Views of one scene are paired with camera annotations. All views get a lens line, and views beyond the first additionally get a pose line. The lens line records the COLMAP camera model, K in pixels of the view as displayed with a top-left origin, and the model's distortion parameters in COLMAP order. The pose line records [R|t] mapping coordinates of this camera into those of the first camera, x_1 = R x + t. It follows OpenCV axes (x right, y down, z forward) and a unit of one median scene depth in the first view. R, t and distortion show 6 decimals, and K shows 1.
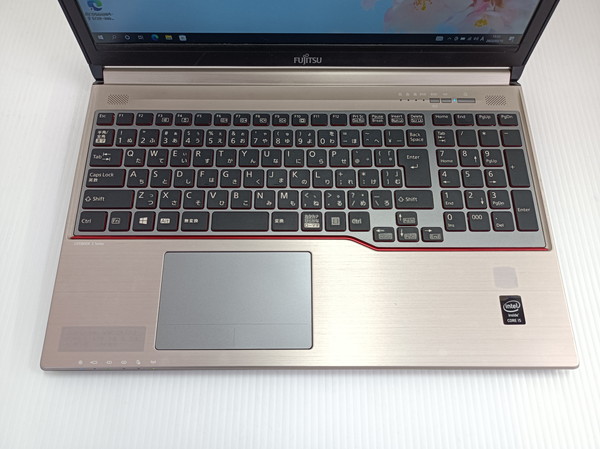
lens RADIAL K [[447.5, 0, 299.6], [0, 447.5, 233.2], [0, 0, 1]] dist [0.005015, -0.033704]
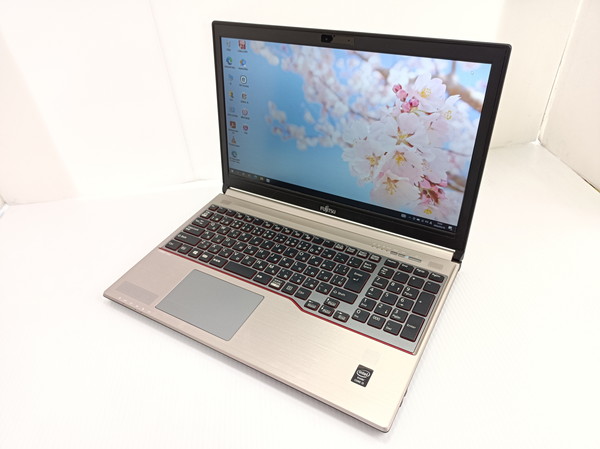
lens RADIAL K [[447.5, 0, 299.6], [0, 447.5, 233.2], [0, 0, 1]] dist [0.005015, -0.033704]
pose [[0.858685, 0.264753, -0.438823, 0.713084], [-0.448002, 0.803602, -0.391814, 0.396383], [0.248905, 0.533038, 0.808651, -0.331891]]
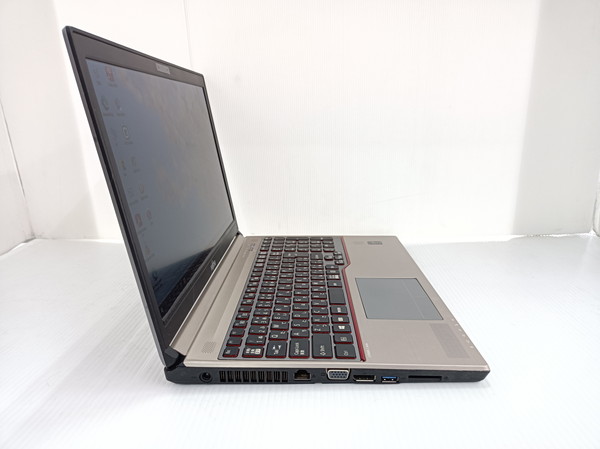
lens RADIAL K [[447.5, 0, 299.6], [0, 447.5, 233.2], [0, 0, 1]] dist [0.005015, -0.033704]
pose [[0.017355, -0.260879, 0.965215, -1.350800], [0.942542, 0.326397, 0.071271, -0.282178], [-0.333637, 0.908519, 0.251554, 0.503003]]
